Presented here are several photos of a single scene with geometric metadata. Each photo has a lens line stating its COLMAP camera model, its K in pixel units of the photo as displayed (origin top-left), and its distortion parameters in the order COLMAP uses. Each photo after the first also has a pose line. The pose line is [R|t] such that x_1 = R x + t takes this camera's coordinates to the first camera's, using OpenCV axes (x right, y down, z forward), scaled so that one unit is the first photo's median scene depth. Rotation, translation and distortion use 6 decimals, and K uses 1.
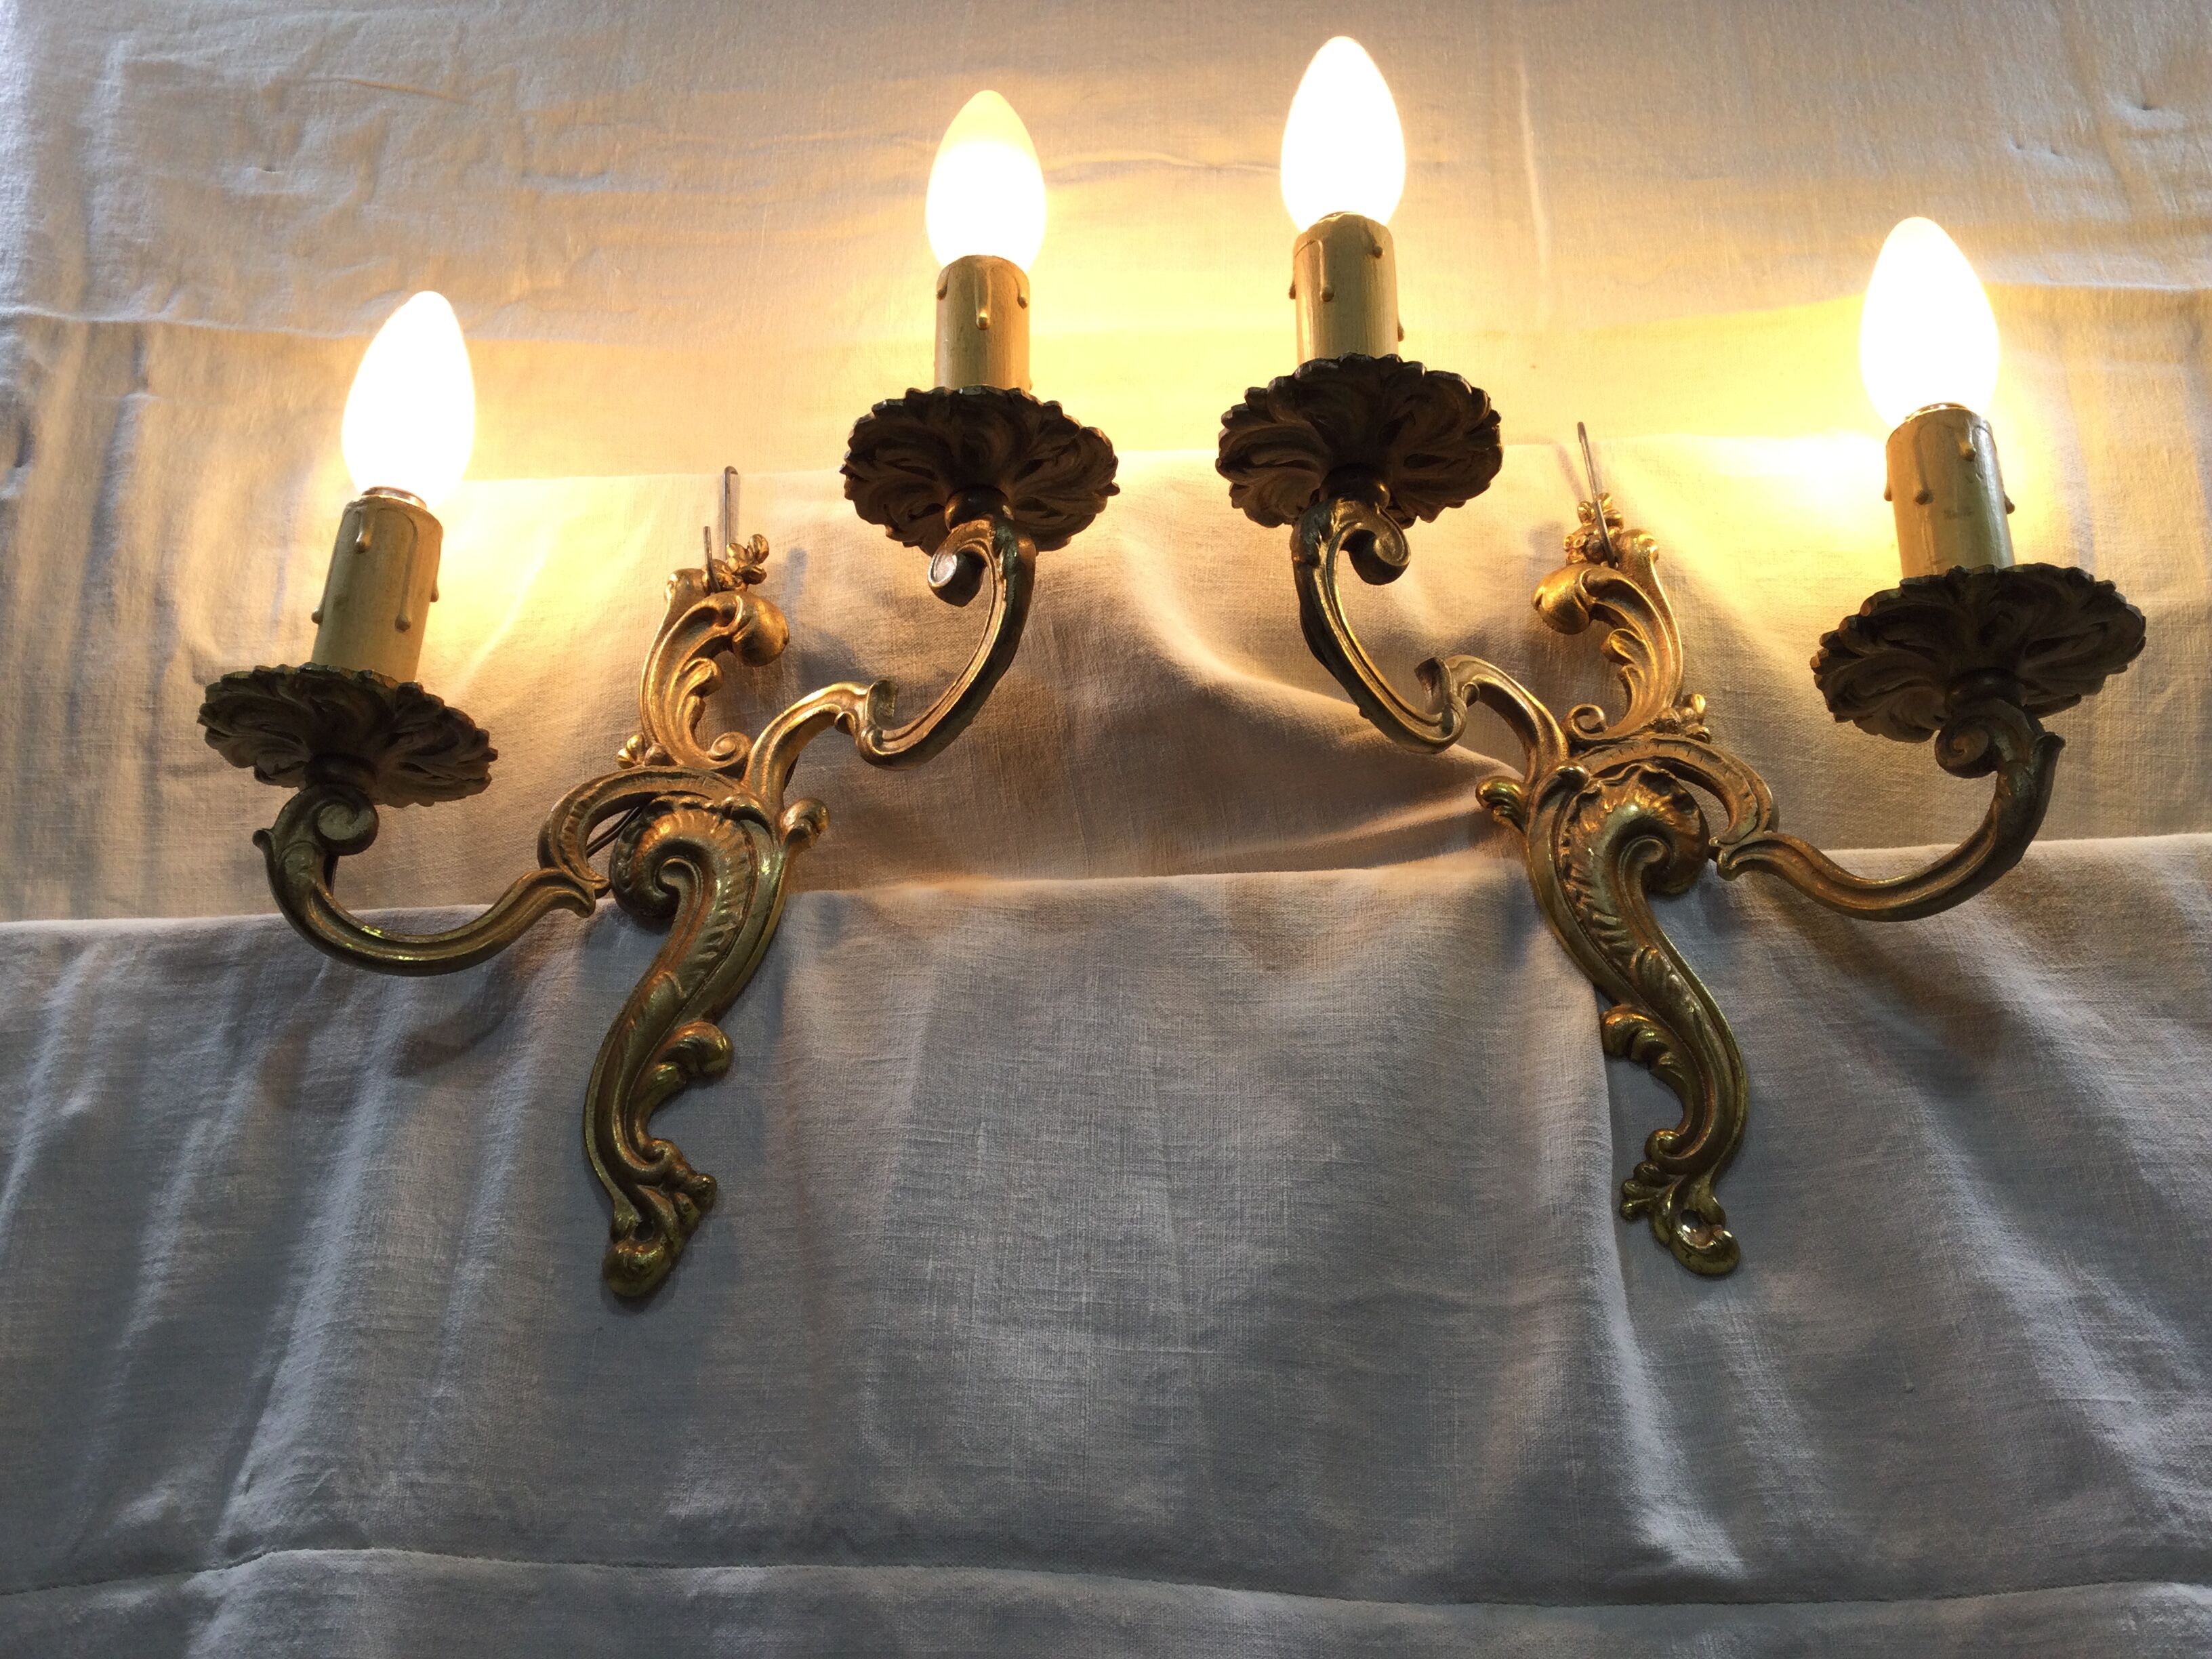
lens RADIAL K [[2052.2, 0, 1109.4], [0, 2052.2, 776.7], [0, 0, 1]] dist [0.020352, 0.000000]
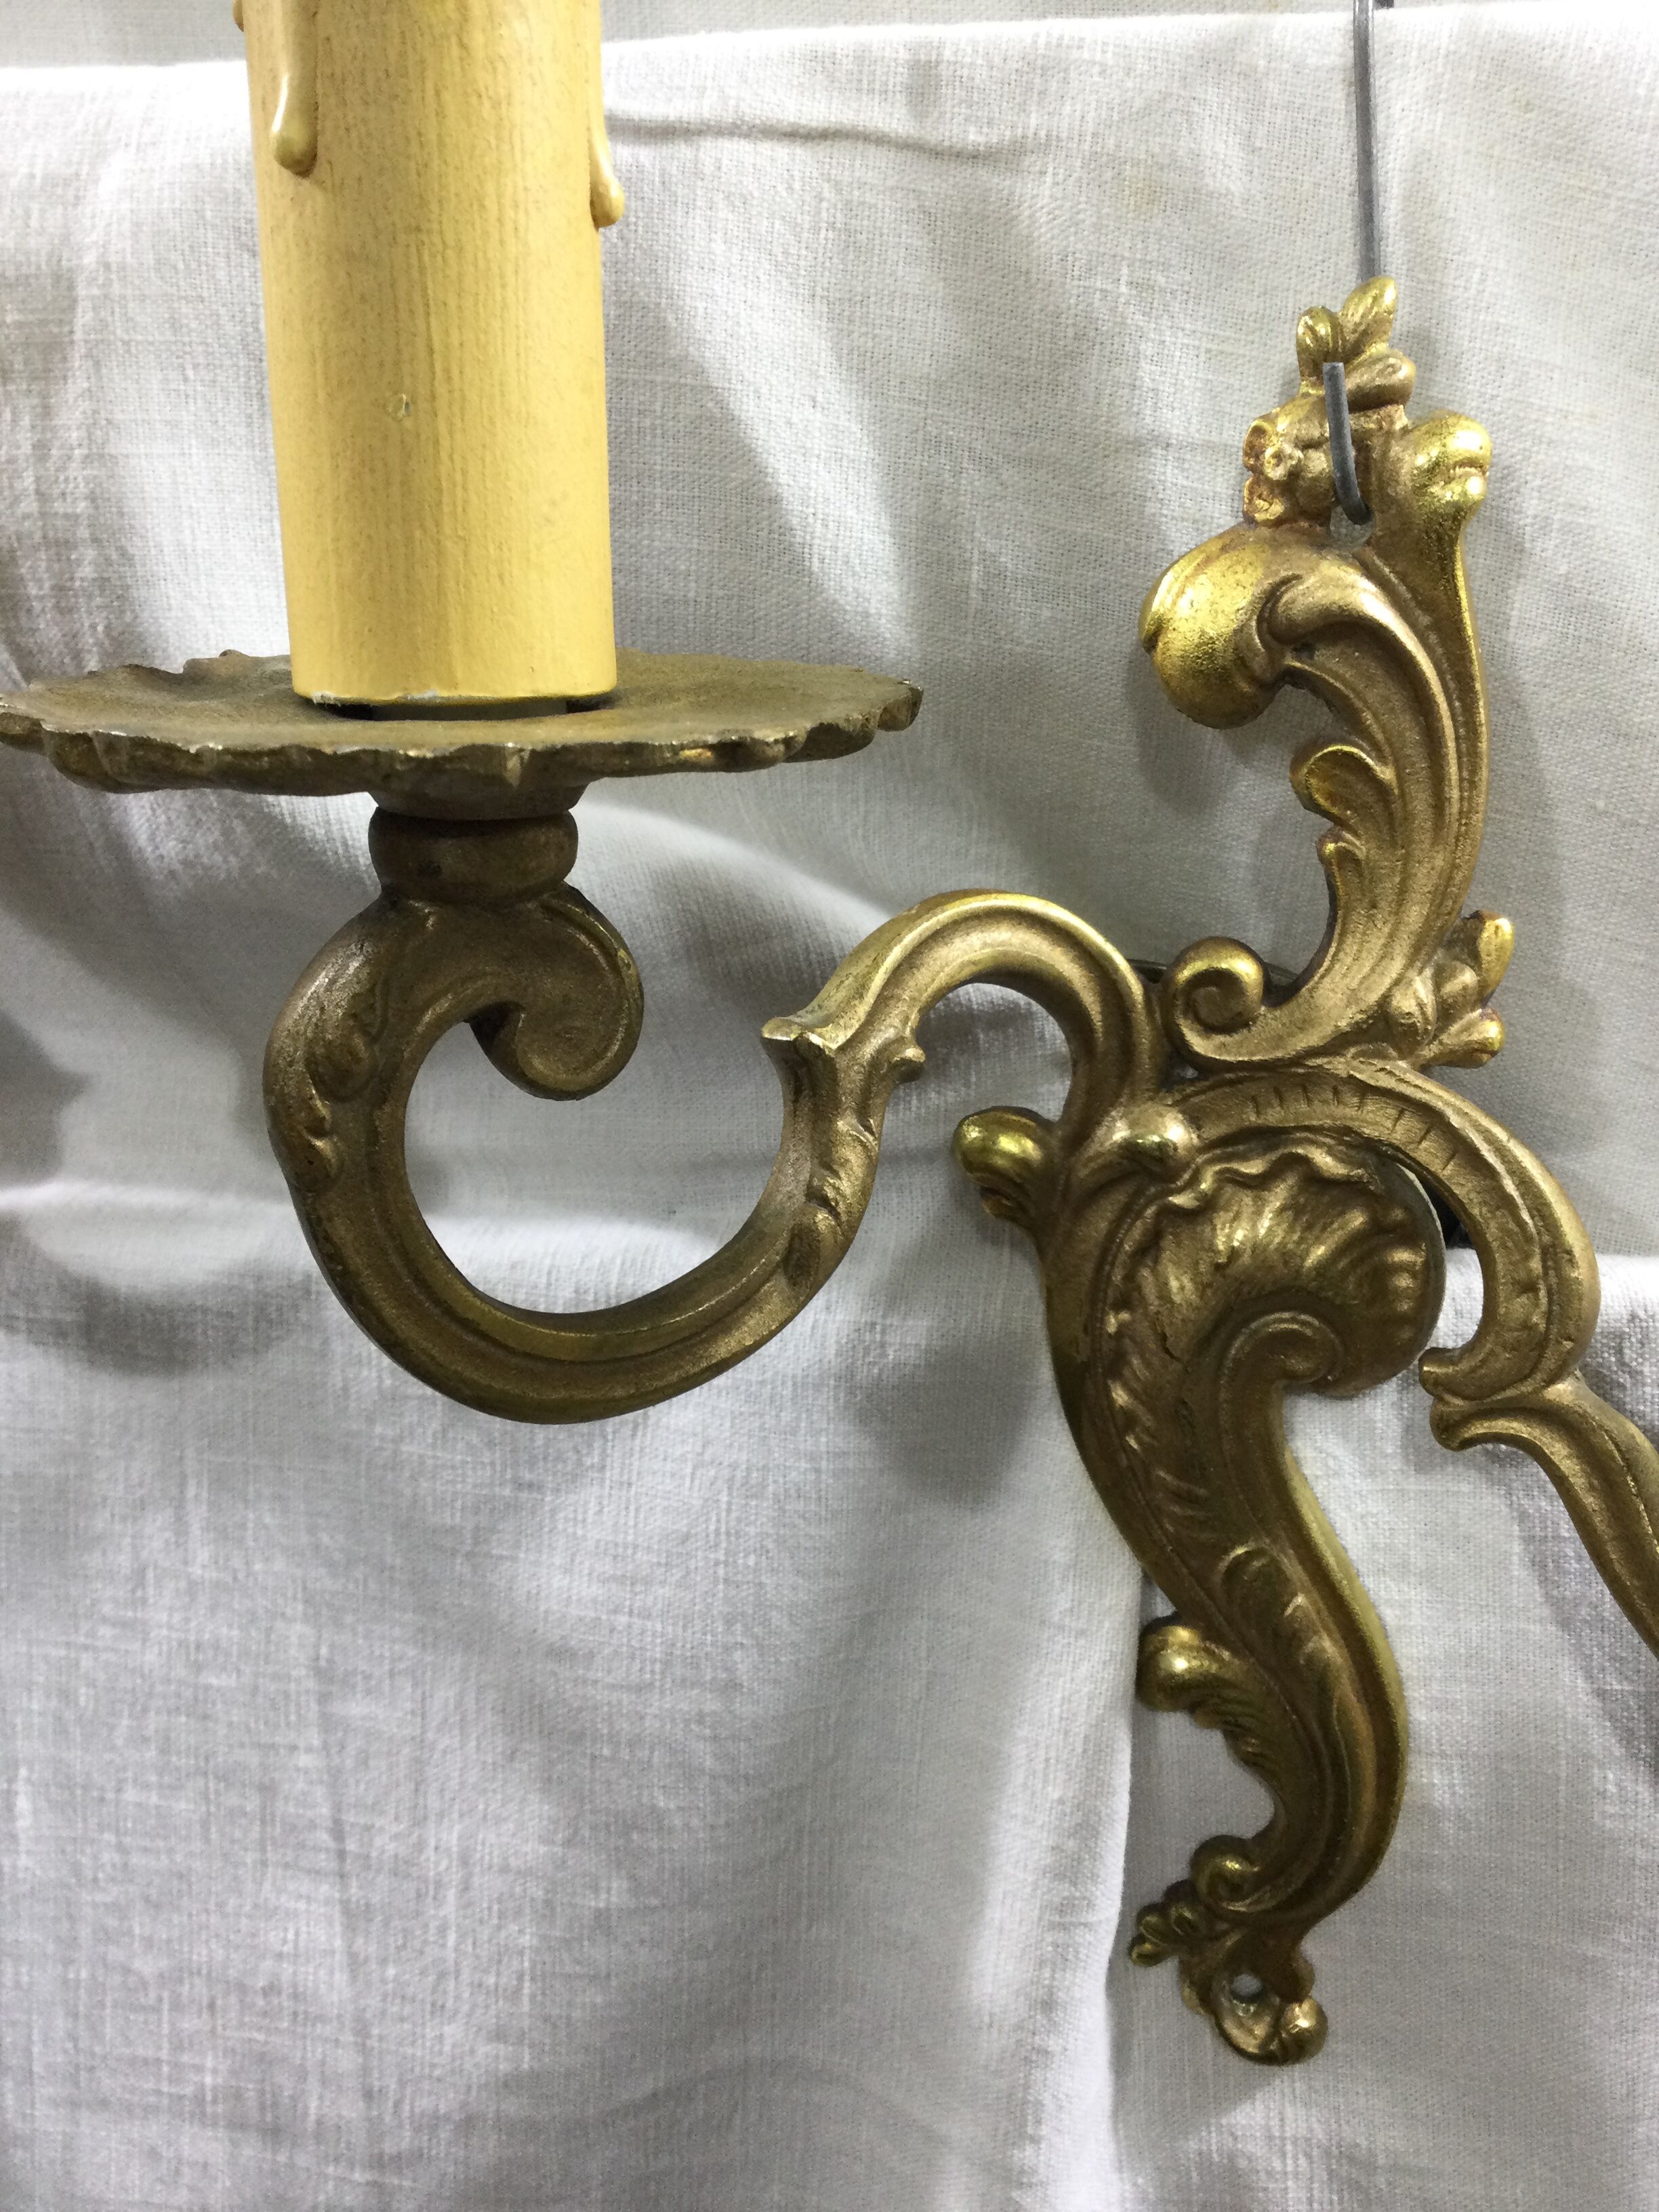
lens RADIAL K [[2052.2, 0, 823.9], [0, 2052.2, 1099.4], [0, 0, 1]] dist [0.020352, 0.000000]
pose [[0.994541, 0.017560, -0.102861, 0.217689], [0.060191, 0.708674, 0.702964, -0.356014], [0.085239, -0.705318, 0.703748, 0.753481]]
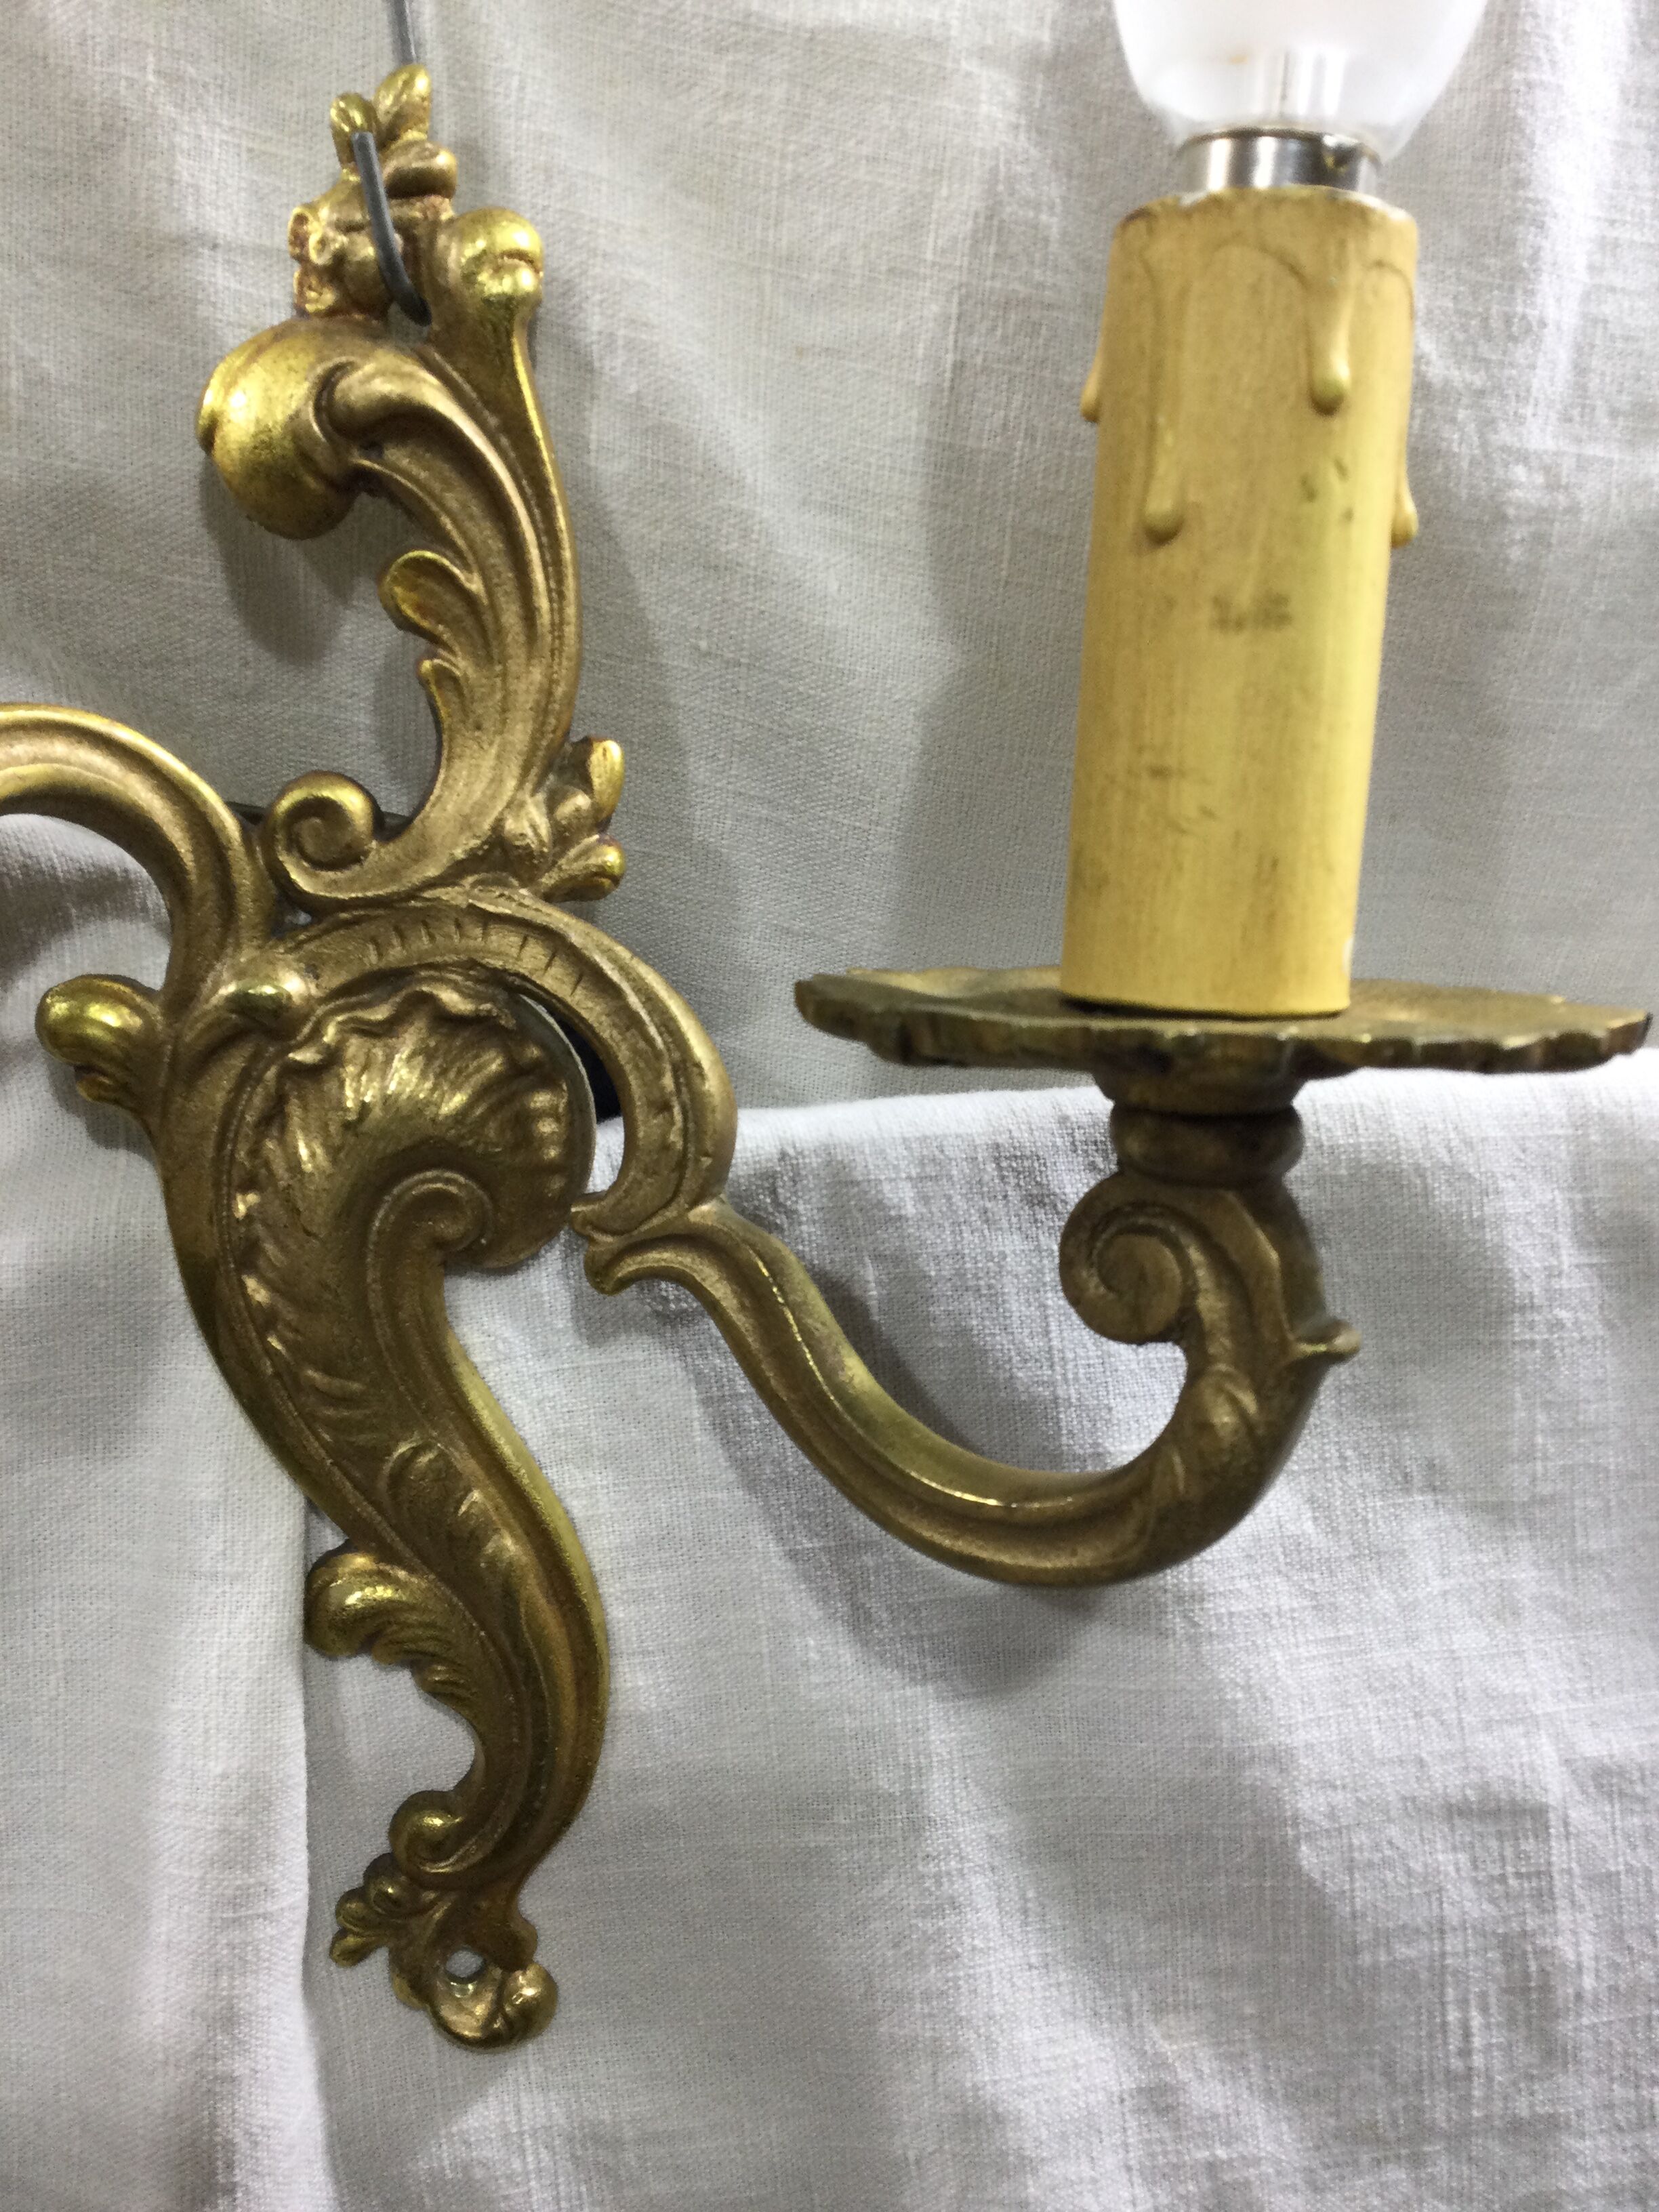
lens RADIAL K [[2052.2, 0, 820.8], [0, 2052.2, 1078.7], [0, 0, 1]] dist [0.020352, 0.000000]
pose [[0.976006, -0.052284, 0.211376, 0.267964], [-0.091850, 0.781299, 0.617362, -0.274155], [-0.197425, -0.621963, 0.757750, 0.722377]]
